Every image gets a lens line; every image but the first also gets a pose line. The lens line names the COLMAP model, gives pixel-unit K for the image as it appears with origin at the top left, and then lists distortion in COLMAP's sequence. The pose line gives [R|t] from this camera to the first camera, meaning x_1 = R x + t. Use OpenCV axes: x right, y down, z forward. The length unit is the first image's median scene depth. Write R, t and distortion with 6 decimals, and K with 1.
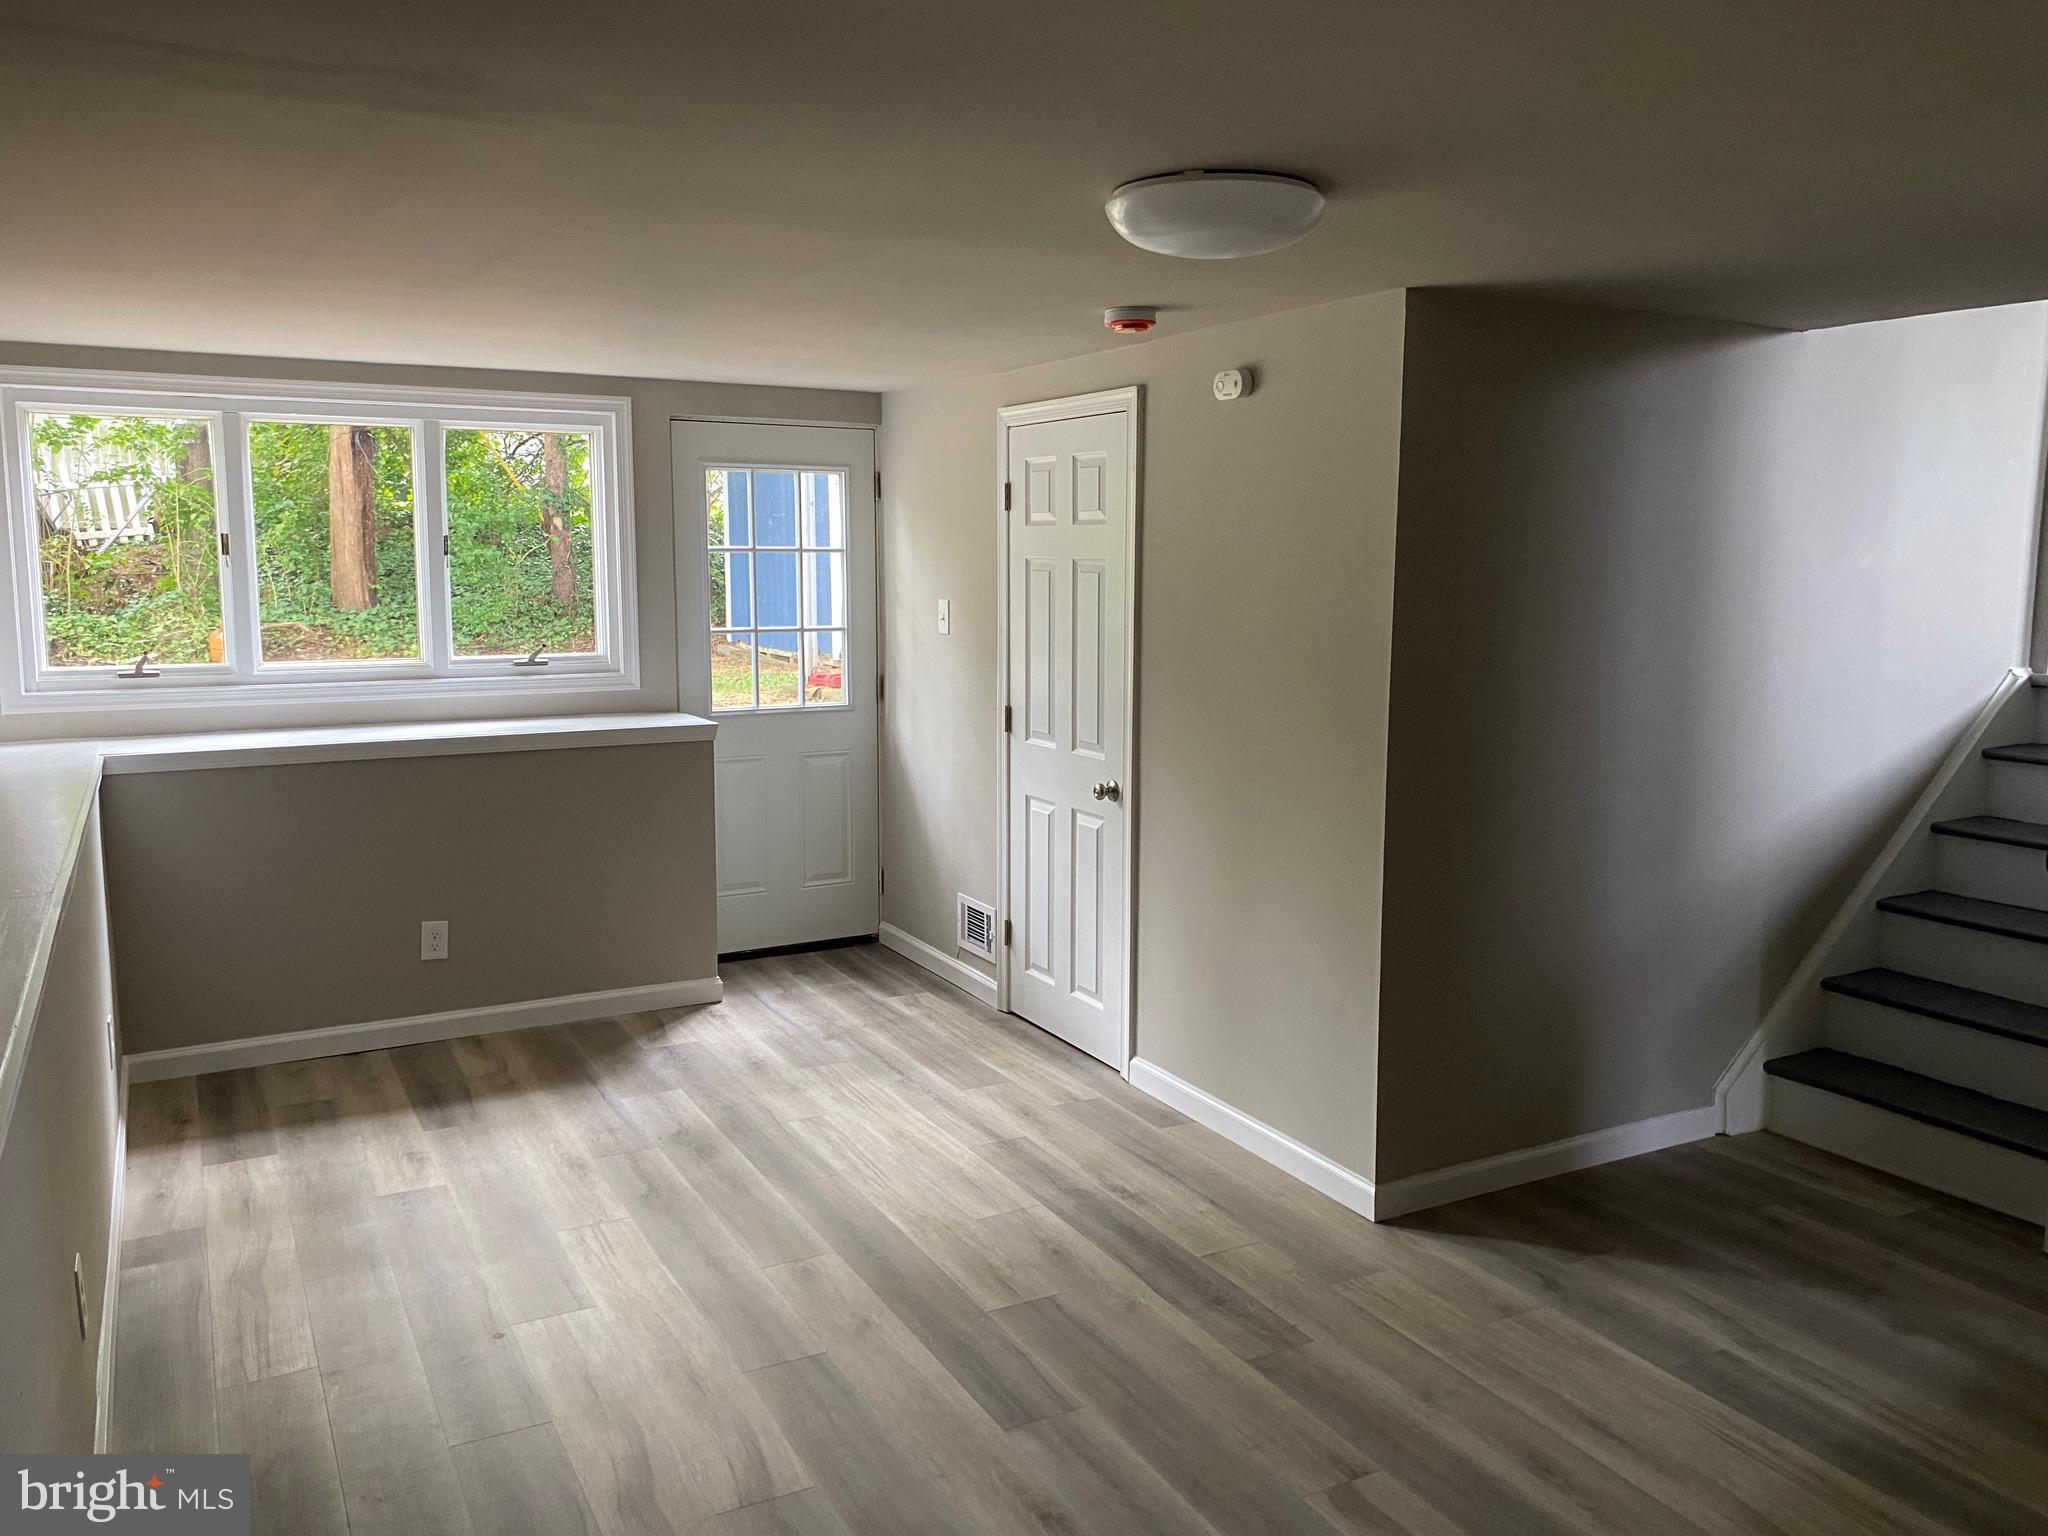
lens RADIAL K [[1569.2, 0, 1034.9], [0, 1569.2, 764.3], [0, 0, 1]] dist [0.088178, -0.150503]
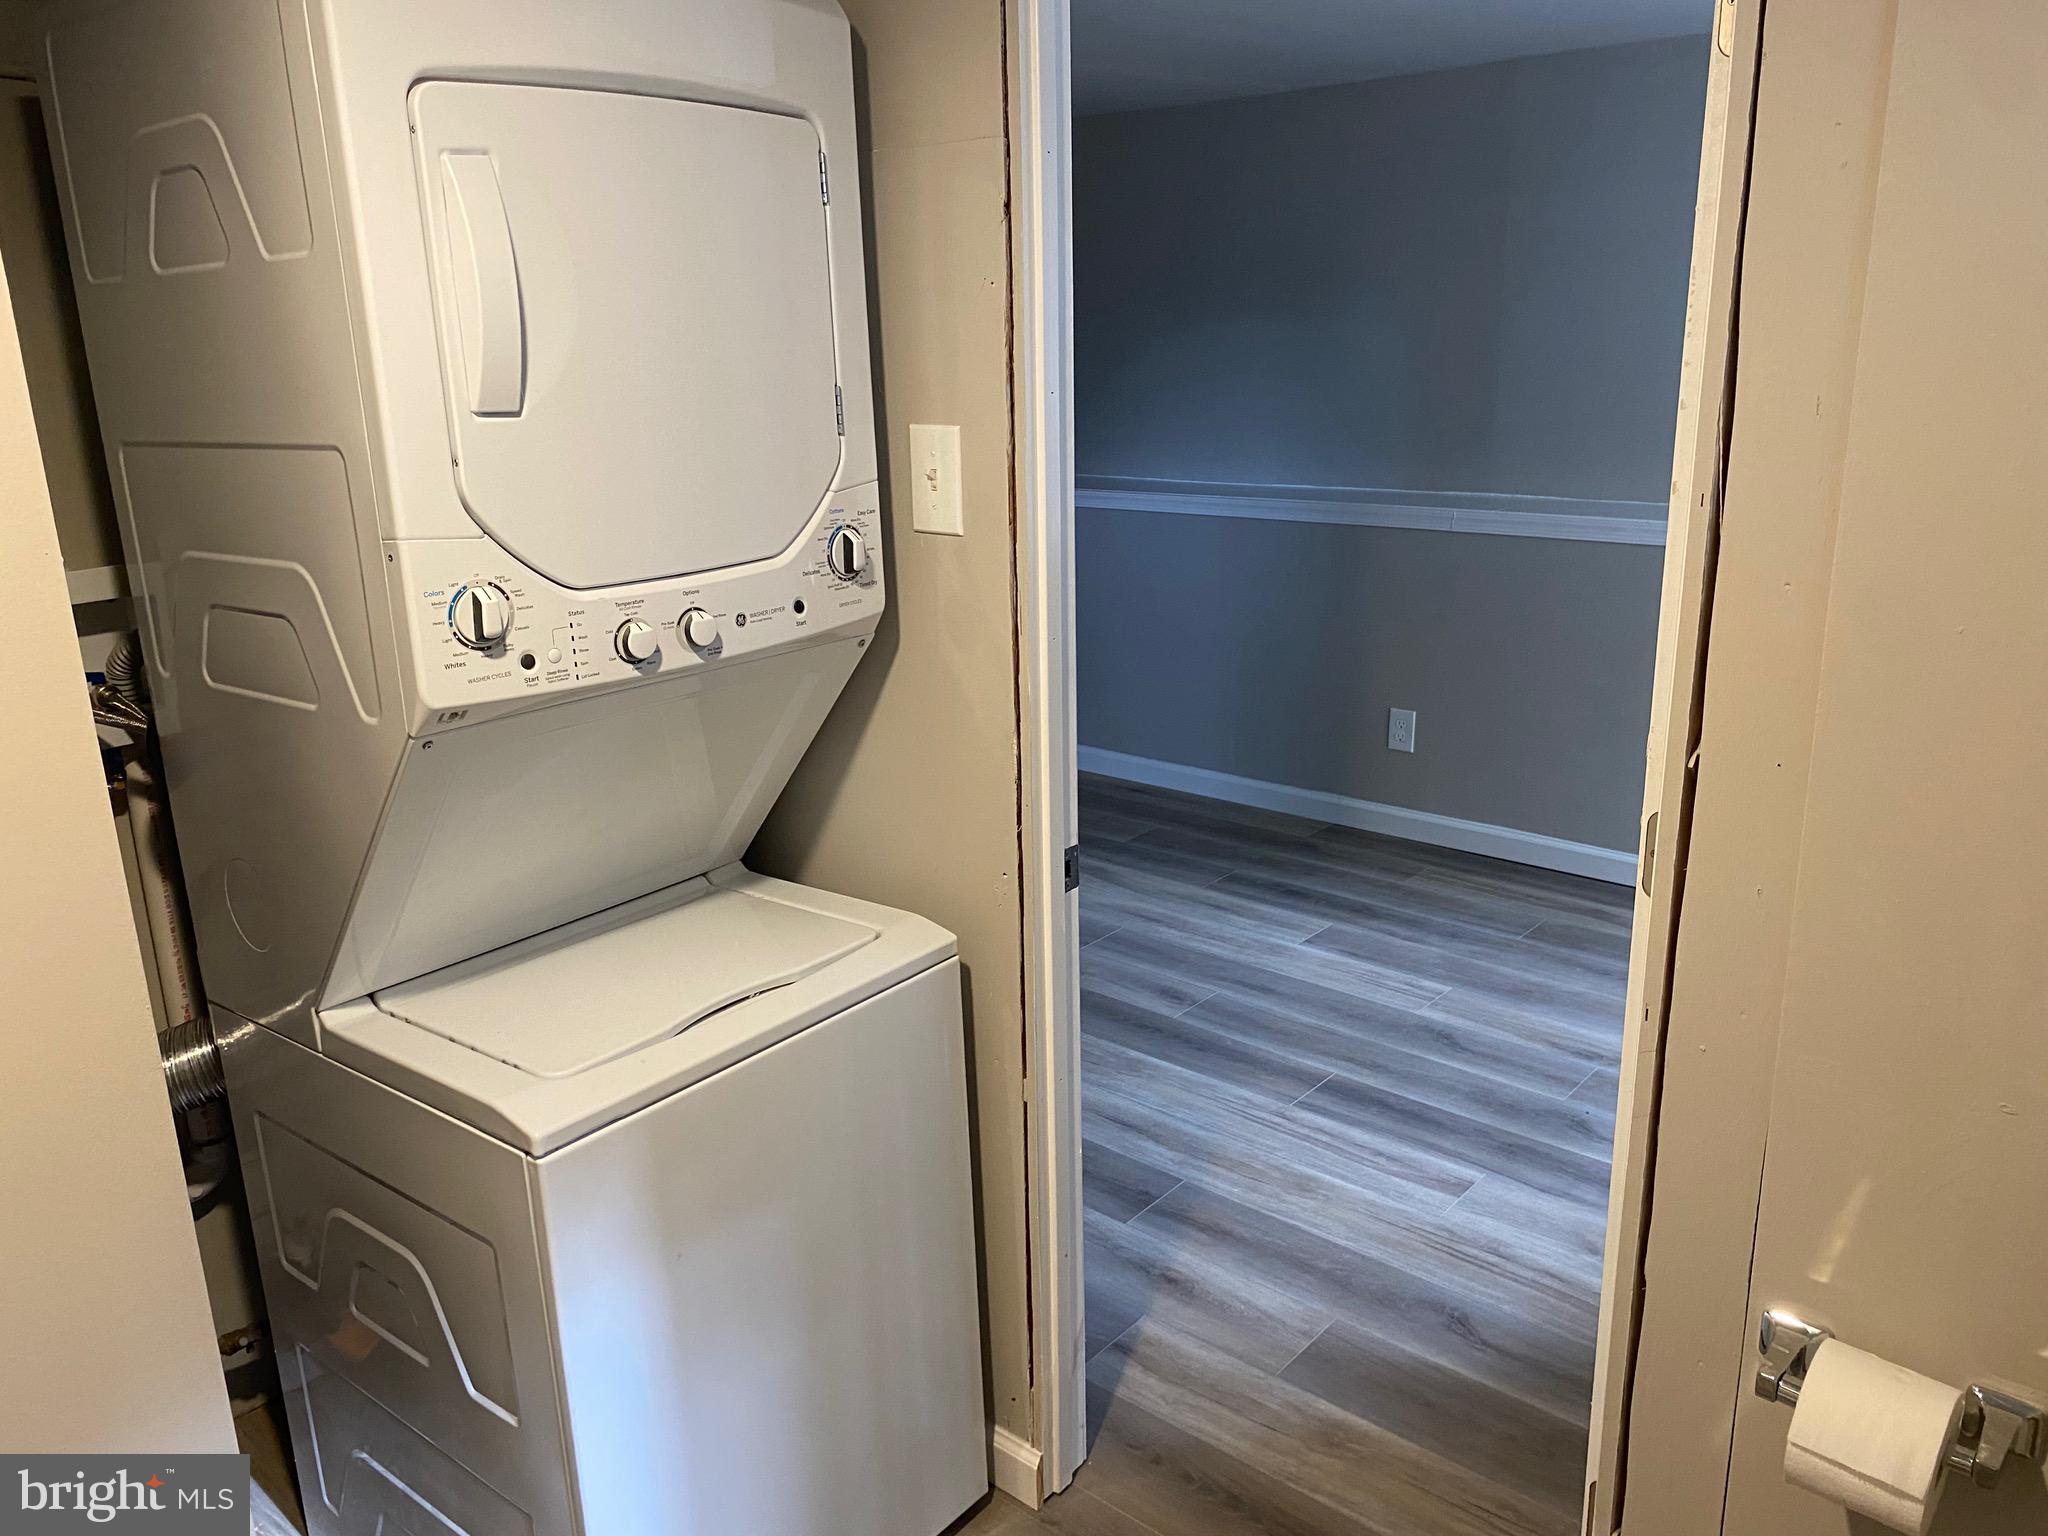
lens RADIAL K [[1569.2, 0, 1034.9], [0, 1569.2, 764.3], [0, 0, 1]] dist [0.088178, -0.150503]
pose [[-0.938671, 0.112260, -0.326028, 0.212925], [-0.026413, 0.919332, 0.392596, -0.183382], [0.343801, 0.377130, -0.859985, 1.465143]]
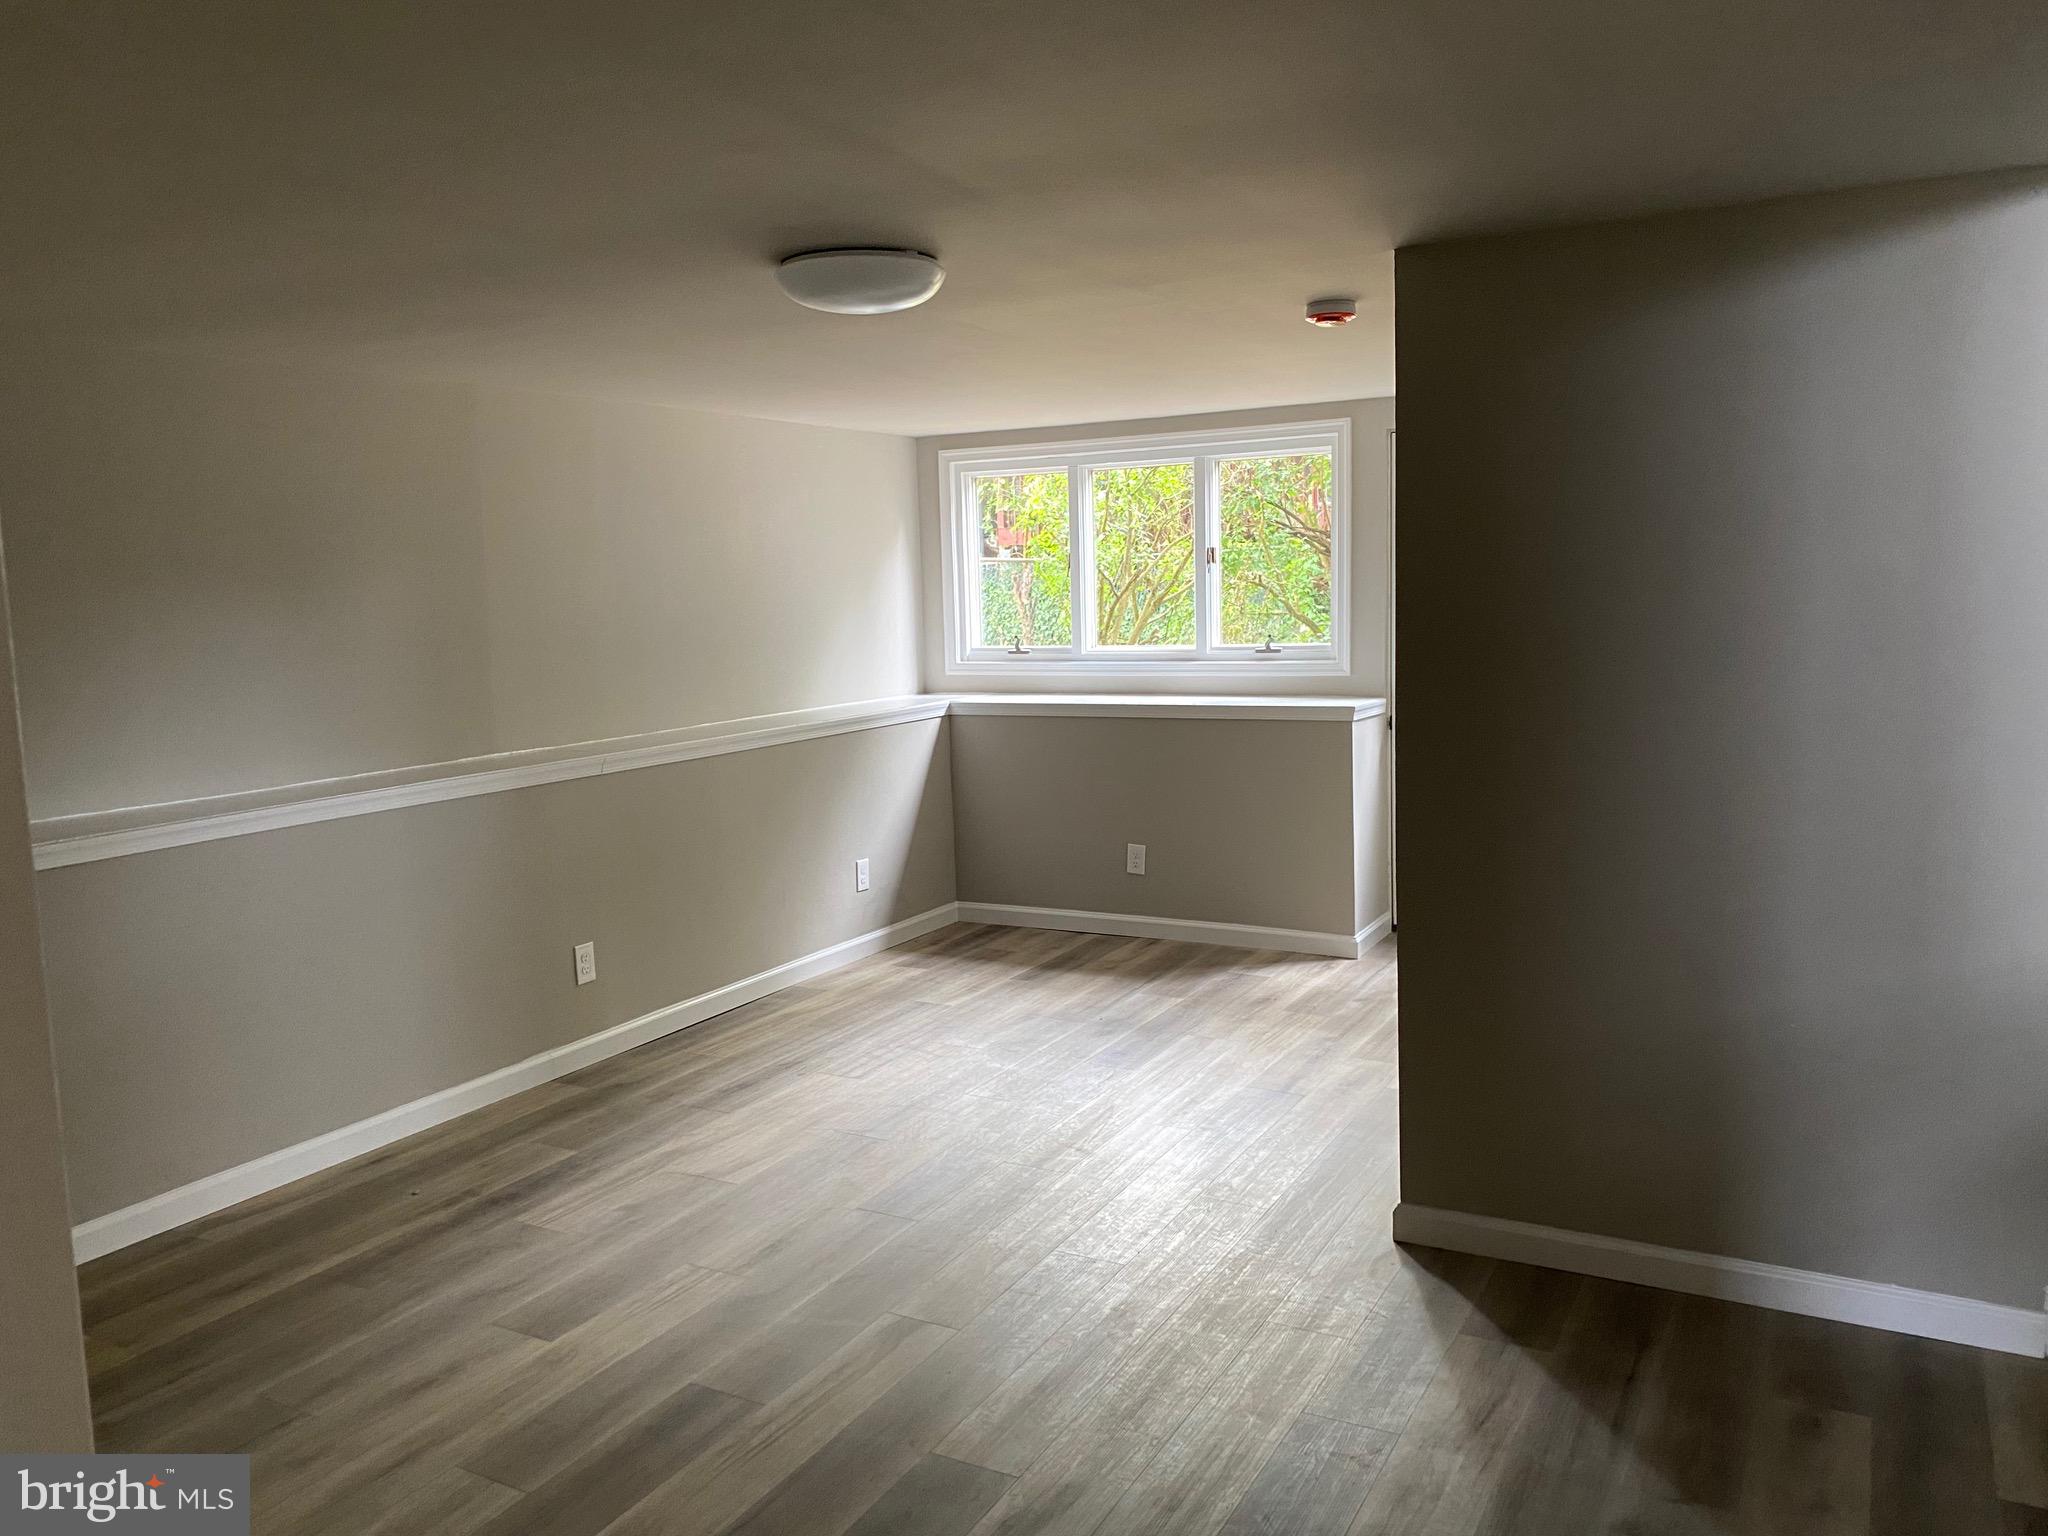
lens RADIAL K [[1569.2, 0, 1034.9], [0, 1569.2, 764.3], [0, 0, 1]] dist [0.088178, -0.150503]
pose [[0.543532, 0.078187, -0.835739, 0.762828], [-0.086589, 0.995563, 0.036825, -0.008051], [0.834910, 0.052350, 0.547891, 0.256700]]
